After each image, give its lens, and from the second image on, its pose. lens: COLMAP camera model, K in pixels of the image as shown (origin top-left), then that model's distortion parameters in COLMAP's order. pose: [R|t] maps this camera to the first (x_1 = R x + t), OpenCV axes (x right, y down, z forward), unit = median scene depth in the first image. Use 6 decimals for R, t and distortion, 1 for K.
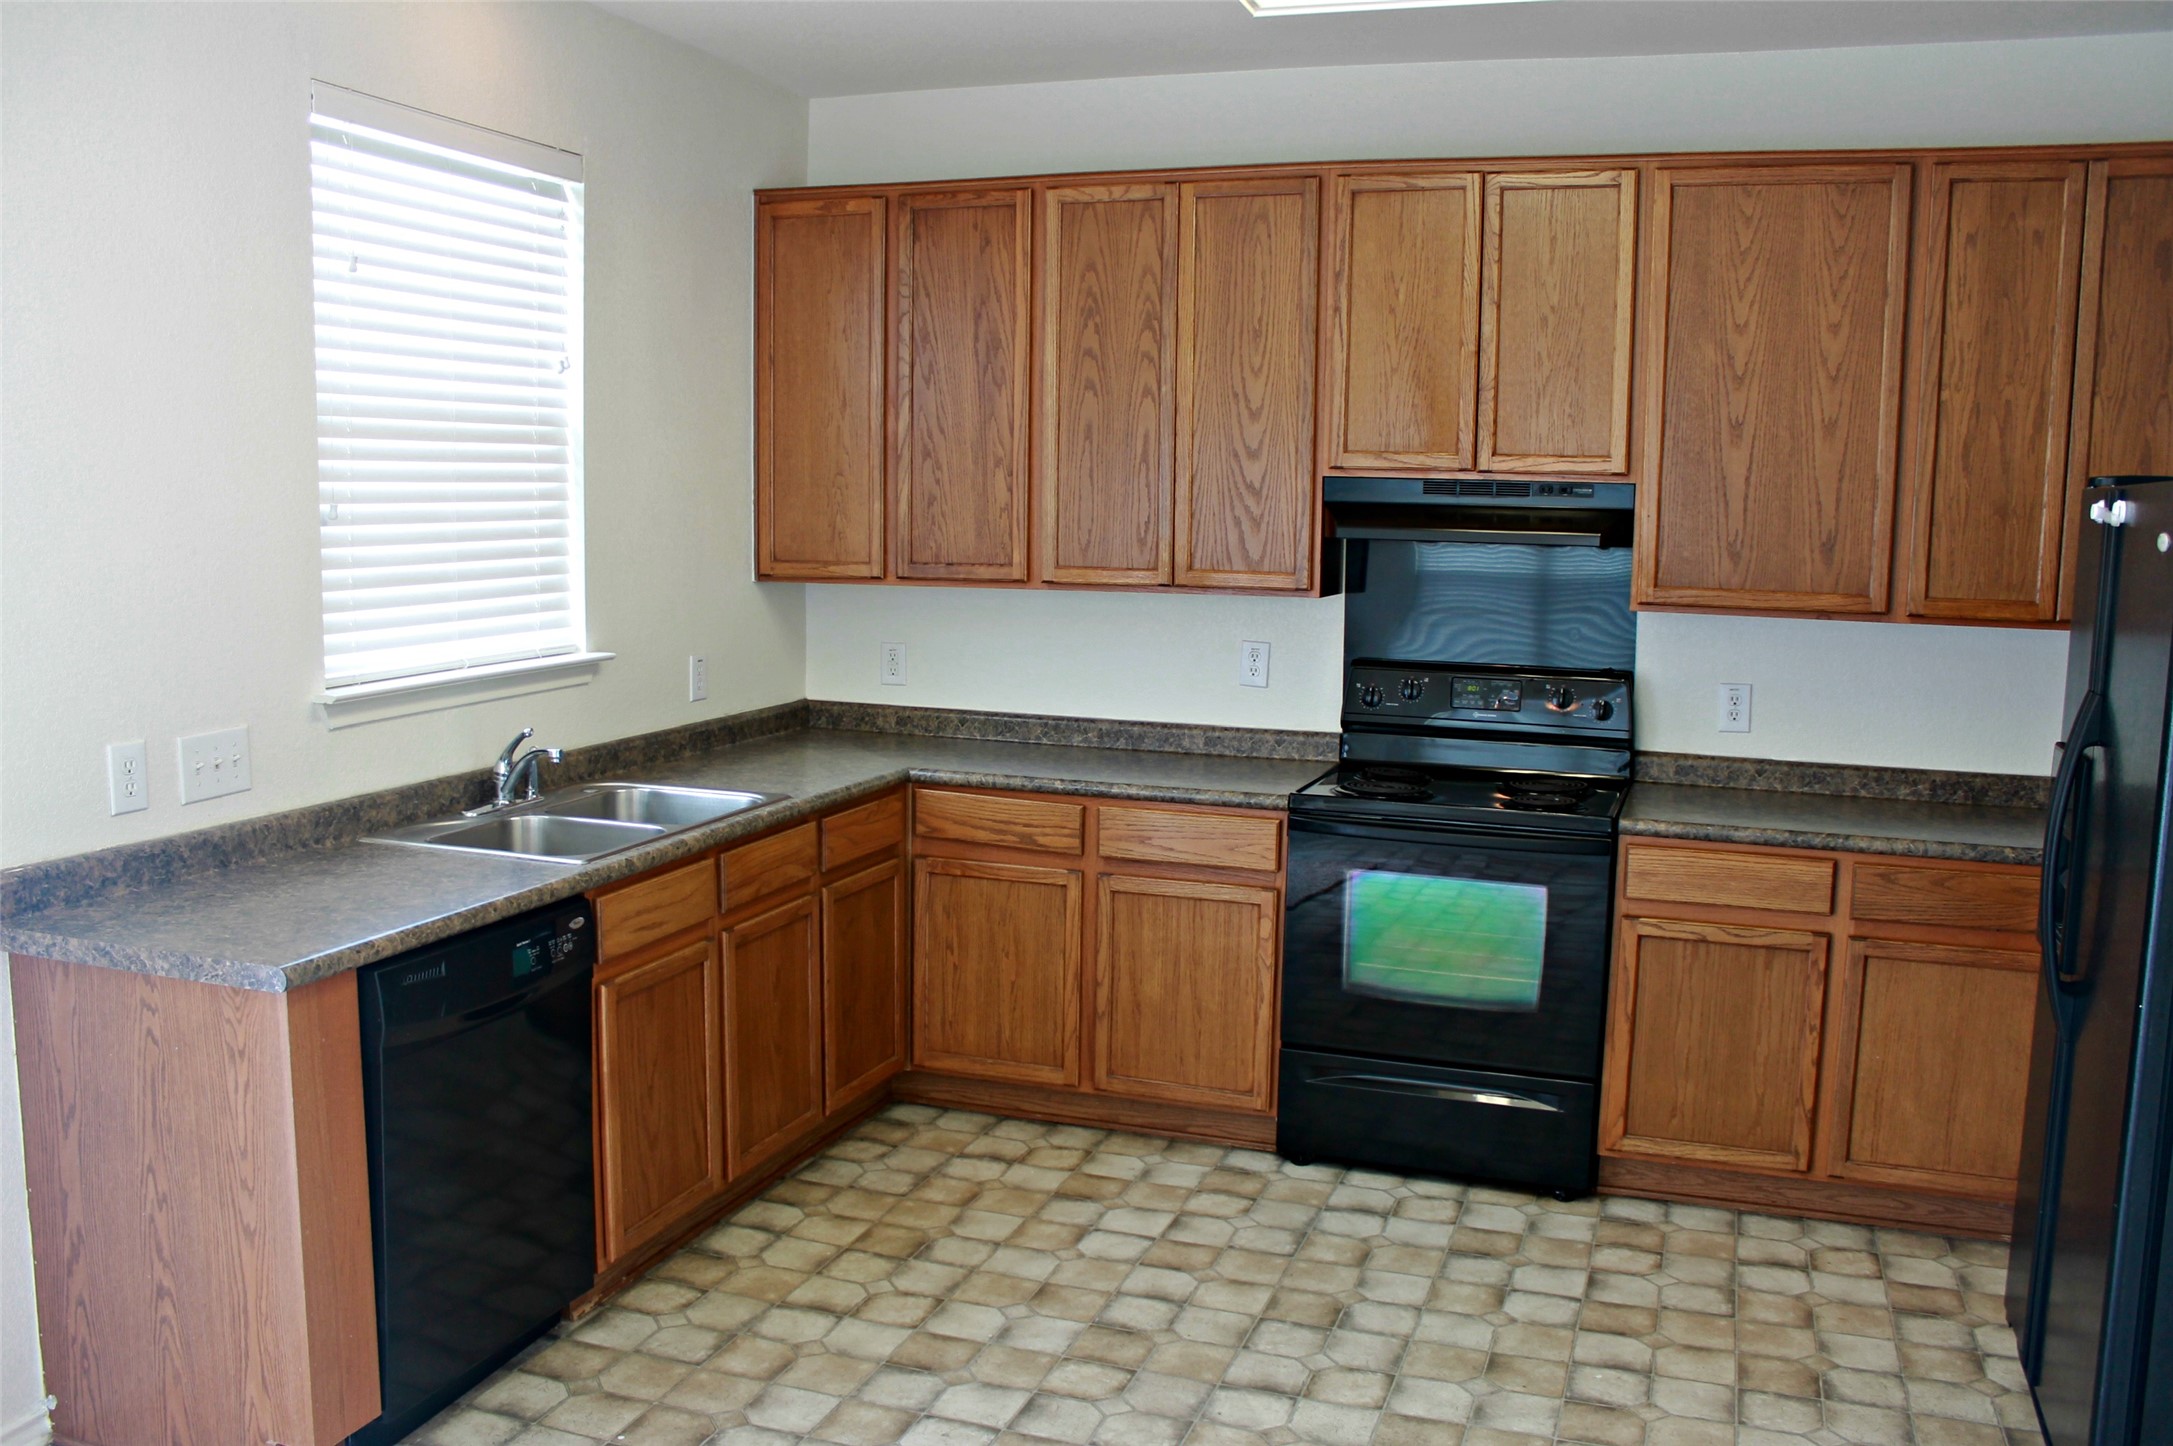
lens RADIAL K [[1795.3, 0, 1086.9], [0, 1795.3, 717.3], [0, 0, 1]] dist [-0.149218, 0.109795]
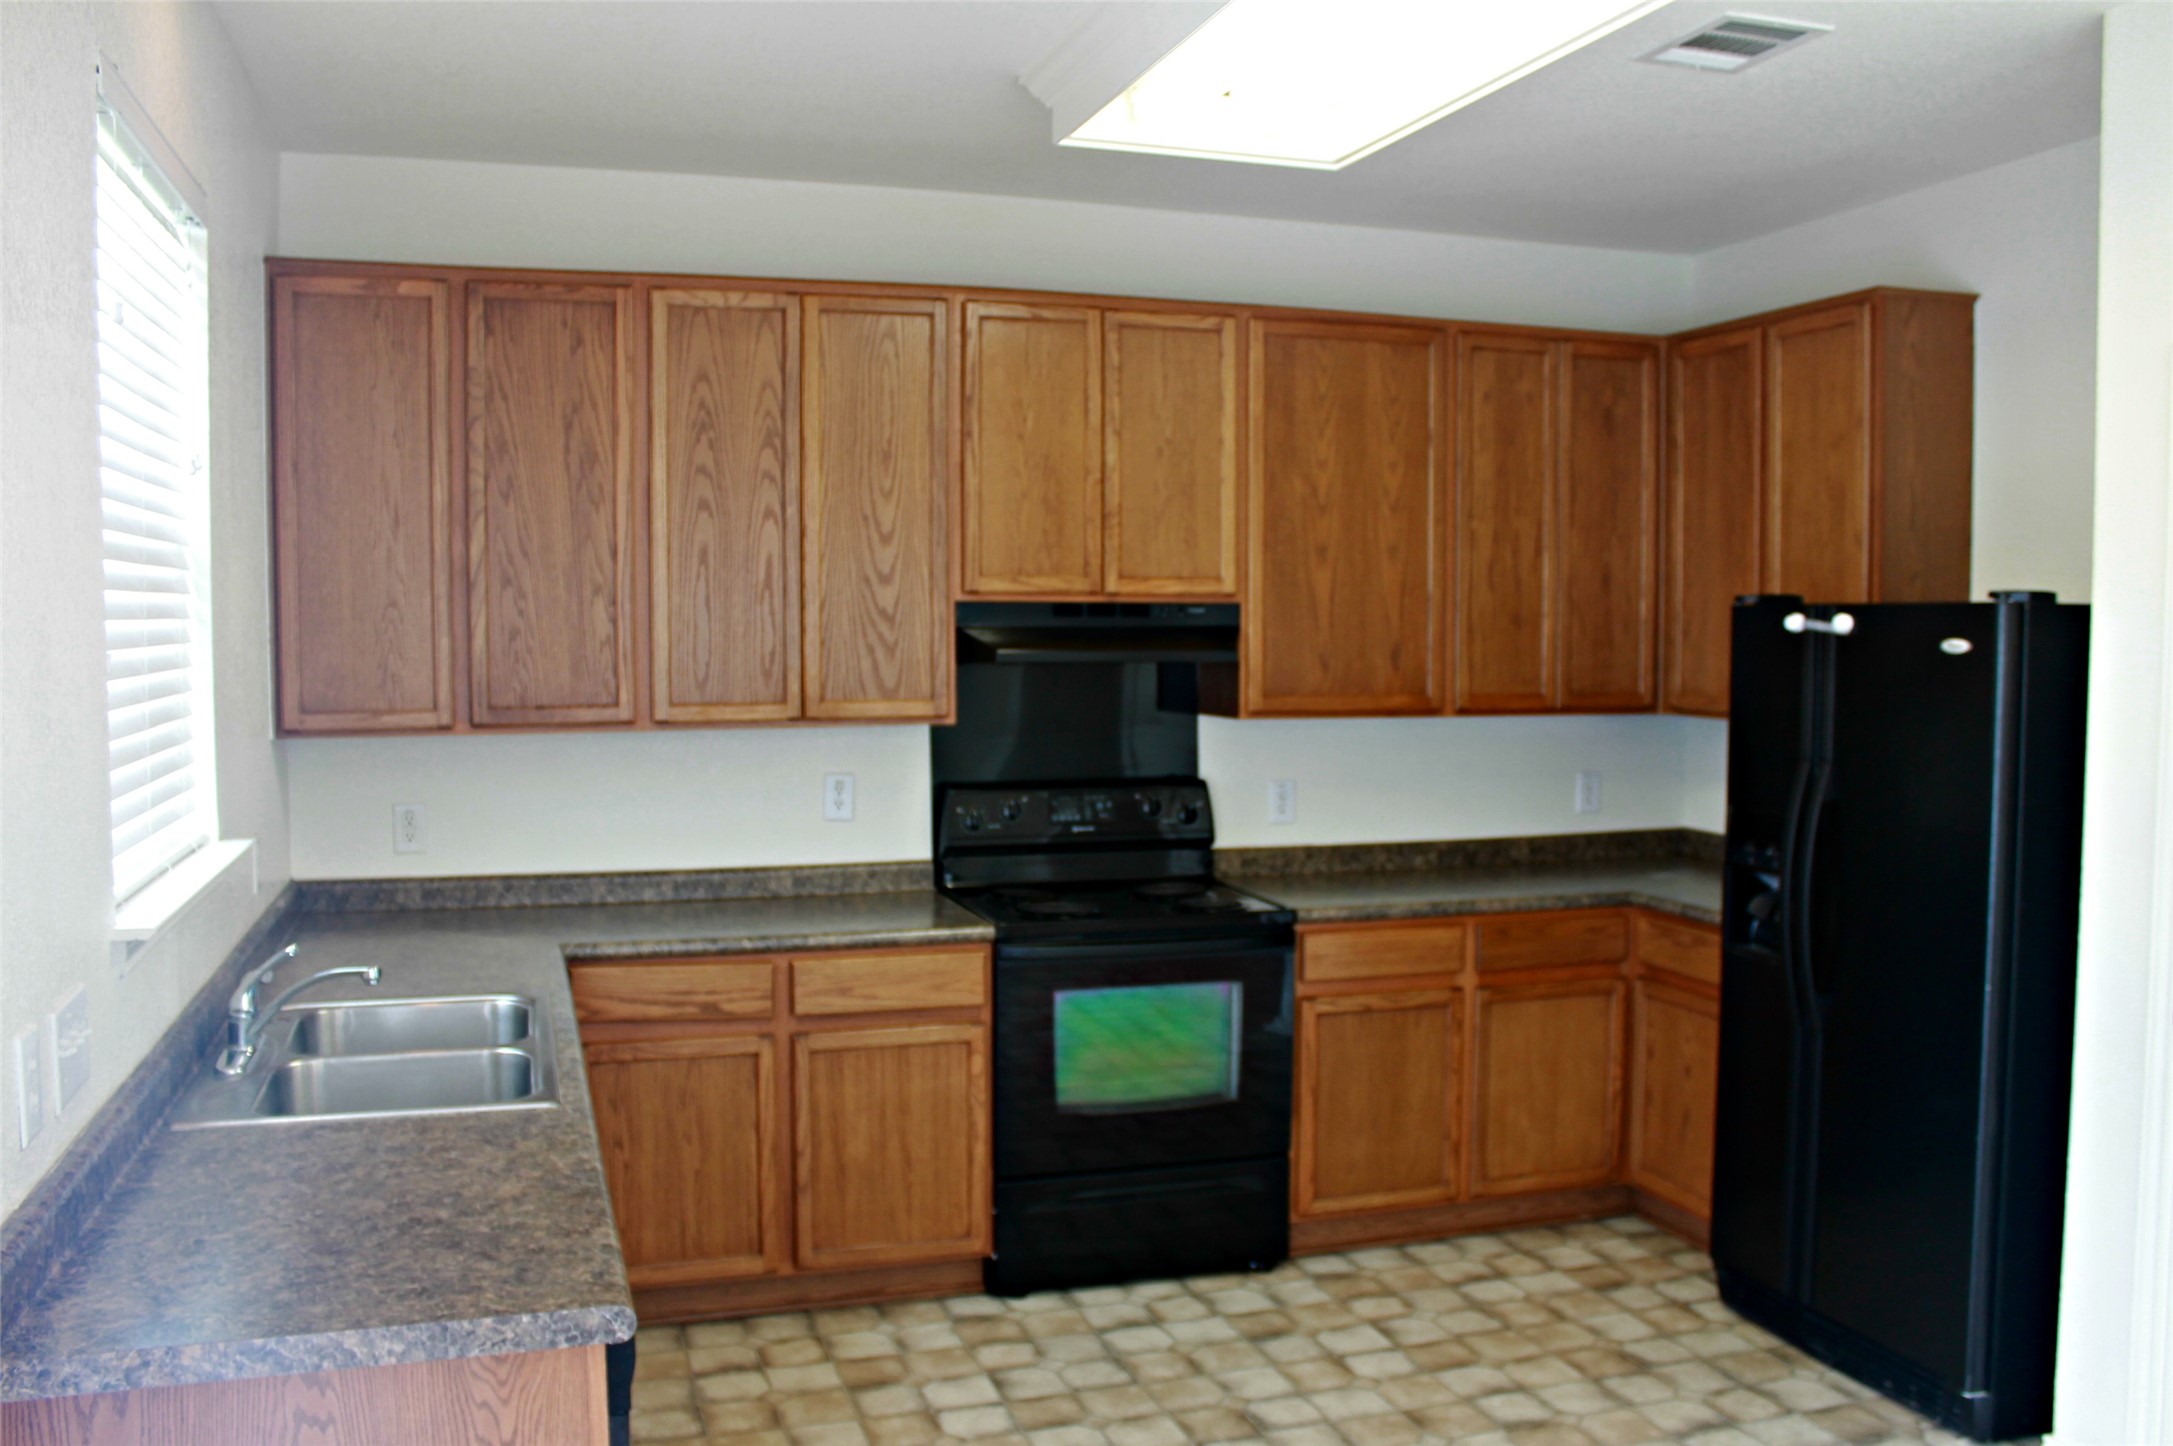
lens RADIAL K [[1795.3, 0, 1105.6], [0, 1795.3, 721.9], [0, 0, 1]] dist [-0.149218, 0.109795]
pose [[0.801664, -0.045139, 0.596068, -0.403676], [0.088616, 0.995101, -0.043824, -0.017493], [-0.591170, 0.087954, 0.801737, 0.162778]]
